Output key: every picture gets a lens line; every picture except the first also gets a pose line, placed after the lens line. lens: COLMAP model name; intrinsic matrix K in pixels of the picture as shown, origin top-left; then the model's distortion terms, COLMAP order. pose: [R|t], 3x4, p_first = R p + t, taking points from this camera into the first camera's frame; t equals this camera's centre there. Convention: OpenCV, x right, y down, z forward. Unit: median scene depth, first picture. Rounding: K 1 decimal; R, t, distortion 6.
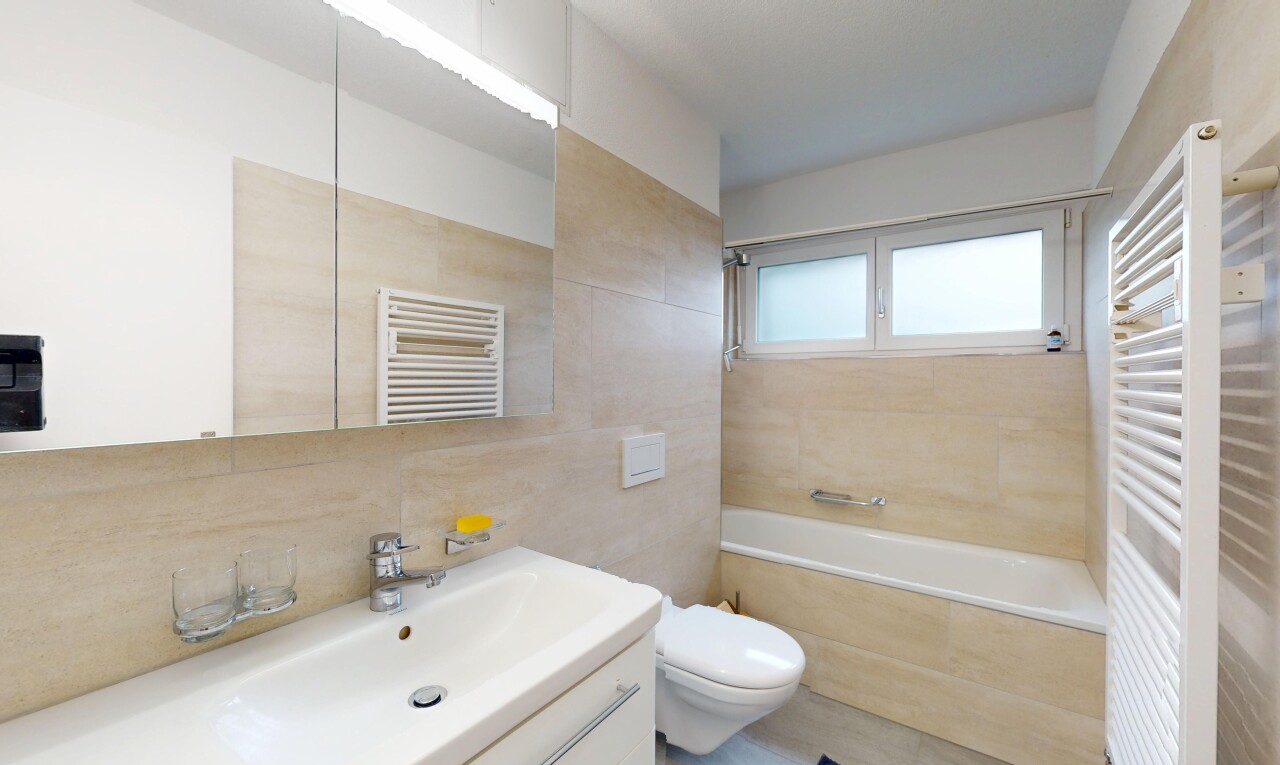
lens RADIAL K [[696.0, 0, 640.0], [0, 696.0, 382.5], [0, 0, 1]] dist [-0.000935, 0.000138]
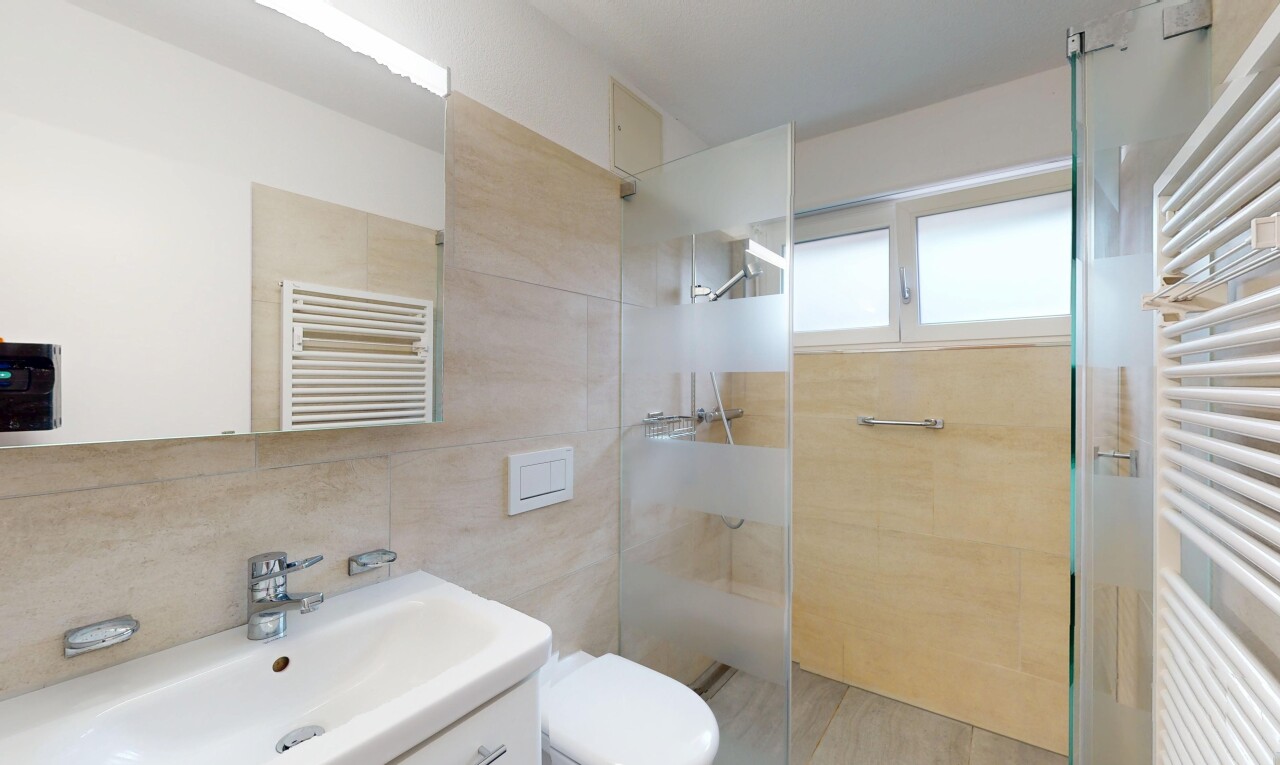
lens RADIAL K [[500.1, 0, 644.2], [0, 500.1, 384.5], [0, 0, 1]] dist [0.000721, 0.000290]
pose [[0.992750, -0.005369, -0.120081, 0.174552], [0.004607, 0.999967, -0.006618, 0.008702], [0.120113, 0.006017, 0.992742, 0.375809]]
